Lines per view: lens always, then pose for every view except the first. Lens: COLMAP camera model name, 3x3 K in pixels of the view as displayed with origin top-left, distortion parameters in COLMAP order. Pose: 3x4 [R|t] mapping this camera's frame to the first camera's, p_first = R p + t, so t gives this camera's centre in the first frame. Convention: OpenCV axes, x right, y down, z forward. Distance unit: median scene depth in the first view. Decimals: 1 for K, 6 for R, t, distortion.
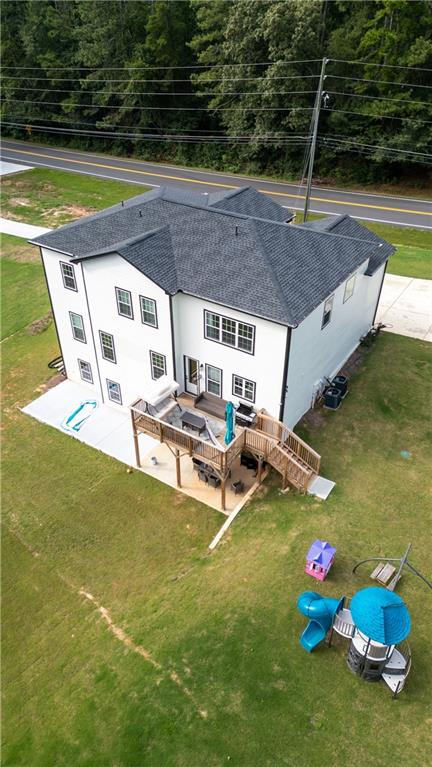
lens RADIAL K [[534.5, 0, 216.6], [0, 534.5, 382.1], [0, 0, 1]] dist [0.099161, -0.116382]
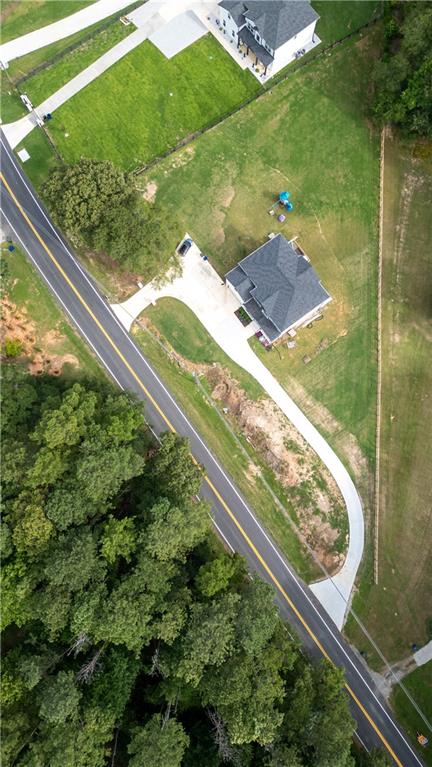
lens RADIAL K [[534.5, 0, 216.6], [0, 534.5, 382.1], [0, 0, 1]] dist [0.099161, -0.116382]
pose [[-0.938093, -0.344395, 0.037051, 0.034509], [0.203120, -0.460301, 0.864214, -3.996826], [-0.280576, 0.818239, 0.501759, -0.123352]]
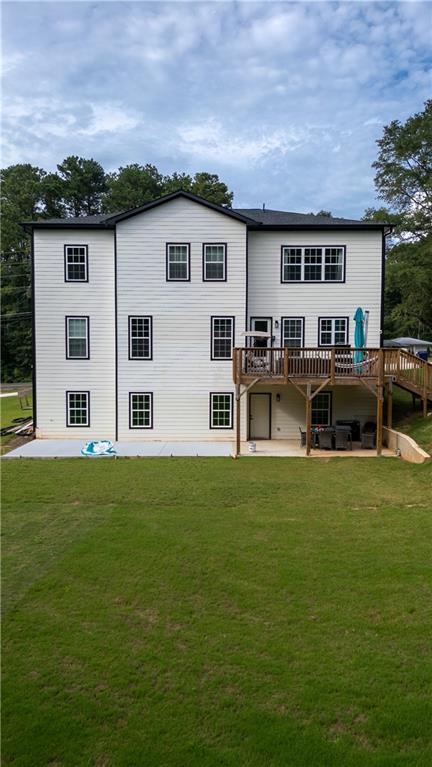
lens RADIAL K [[595.8, 0, 216.0], [0, 595.8, 383.5], [0, 0, 1]] dist [0.120648, -0.183097]
pose [[0.837277, -0.037735, 0.545476, -0.635725], [0.327480, 0.833503, -0.445005, 0.446542], [-0.437863, 0.551225, 0.710230, 0.403057]]
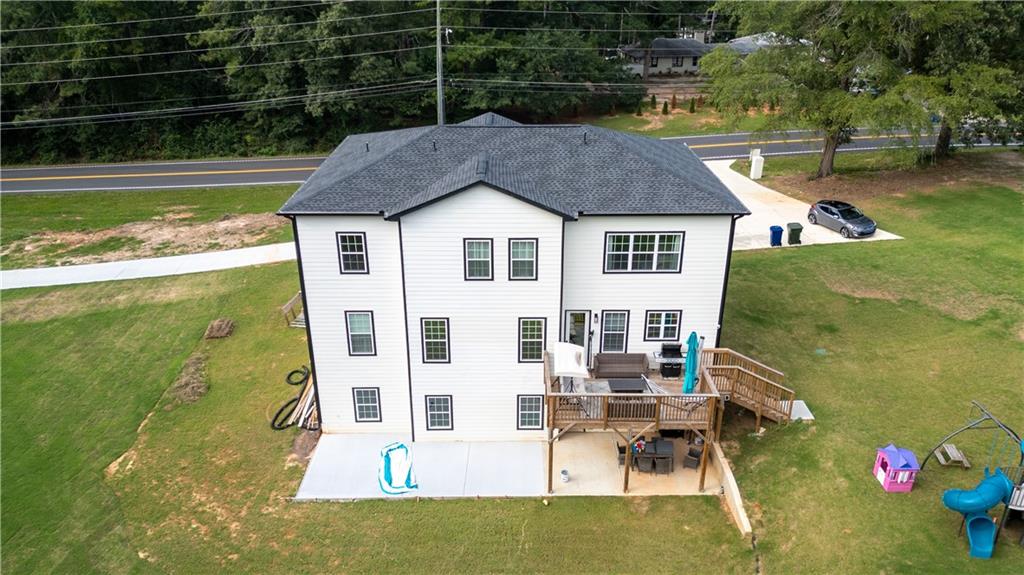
lens RADIAL K [[713.6, 0, 515.4], [0, 713.6, 293.0], [0, 0, 1]] dist [0.099161, -0.116382]
pose [[0.831526, -0.235423, 0.503131, -0.596953], [0.334355, 0.935417, -0.114894, 0.015221], [-0.443589, 0.263762, 0.856539, 0.200222]]
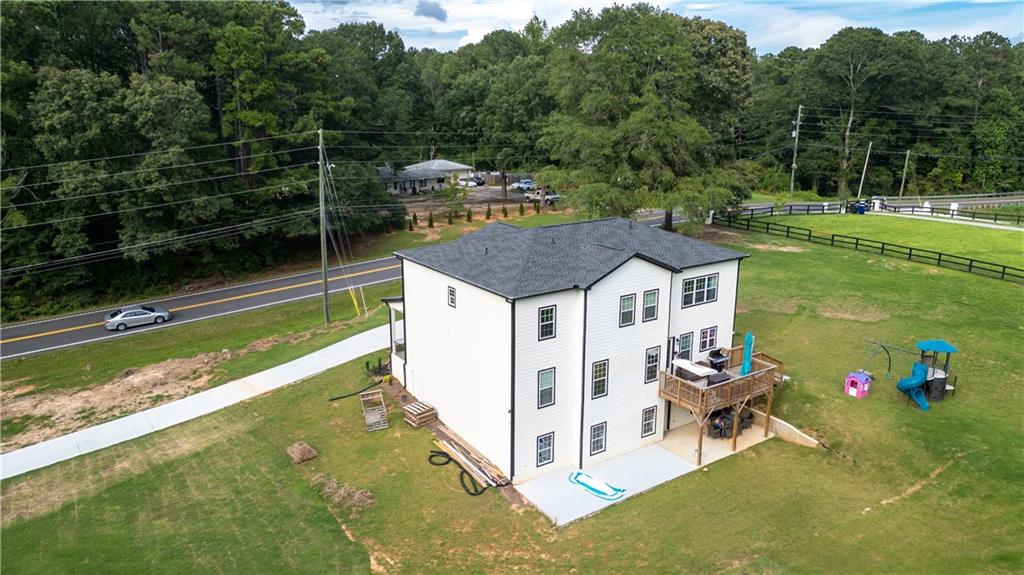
lens RADIAL K [[713.6, 0, 515.4], [0, 713.6, 293.0], [0, 0, 1]] dist [0.099161, -0.116382]
pose [[0.370218, -0.243255, 0.896530, -1.376121], [0.555373, 0.831593, -0.003703, -0.276549], [-0.744648, 0.499279, 0.442967, 0.556944]]
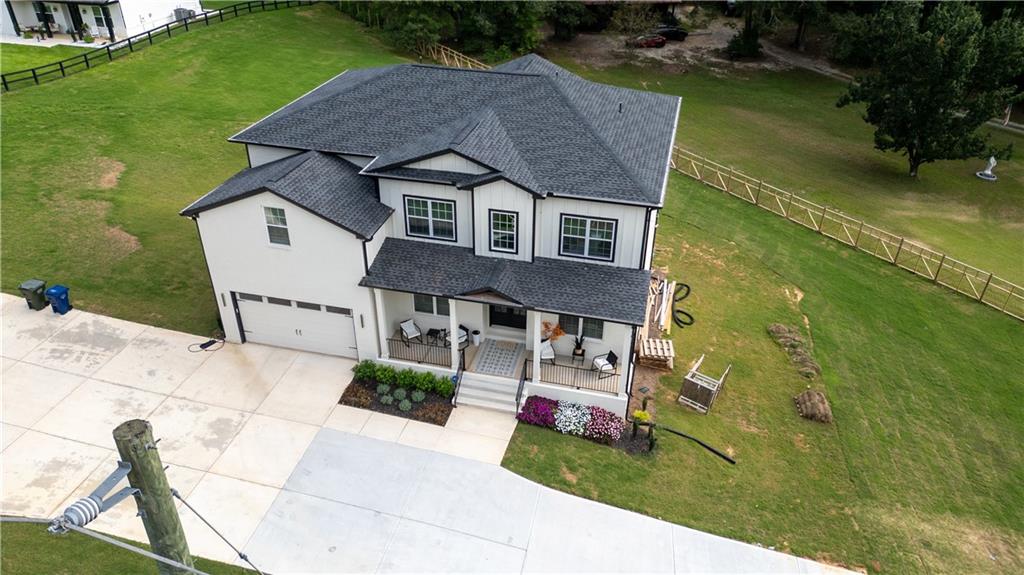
lens RADIAL K [[713.6, 0, 515.4], [0, 713.6, 293.0], [0, 0, 1]] dist [0.099161, -0.116382]
pose [[-0.942180, 0.162601, -0.293015, 0.278056], [-0.213991, 0.380963, 0.899486, -1.152850], [0.257885, 0.910180, -0.324140, 1.664481]]
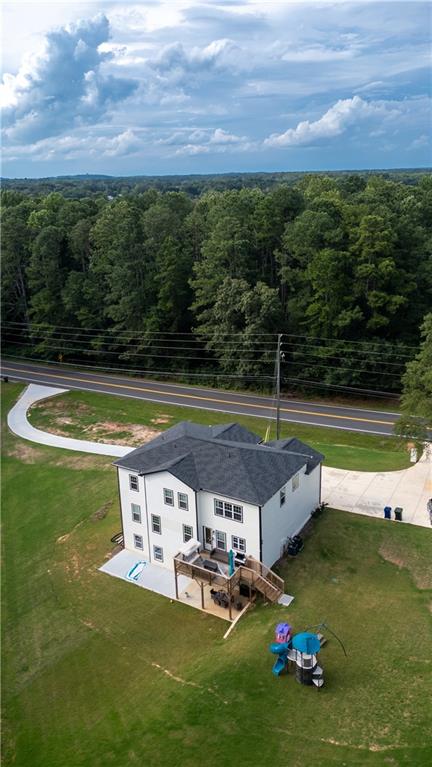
lens RADIAL K [[595.8, 0, 216.0], [0, 595.8, 383.5], [0, 0, 1]] dist [0.120648, -0.183097]
pose [[0.998992, -0.043157, 0.012375, -0.023275], [0.044872, 0.950609, -0.307129, 0.109102], [0.001491, 0.307375, 0.951587, -0.983175]]
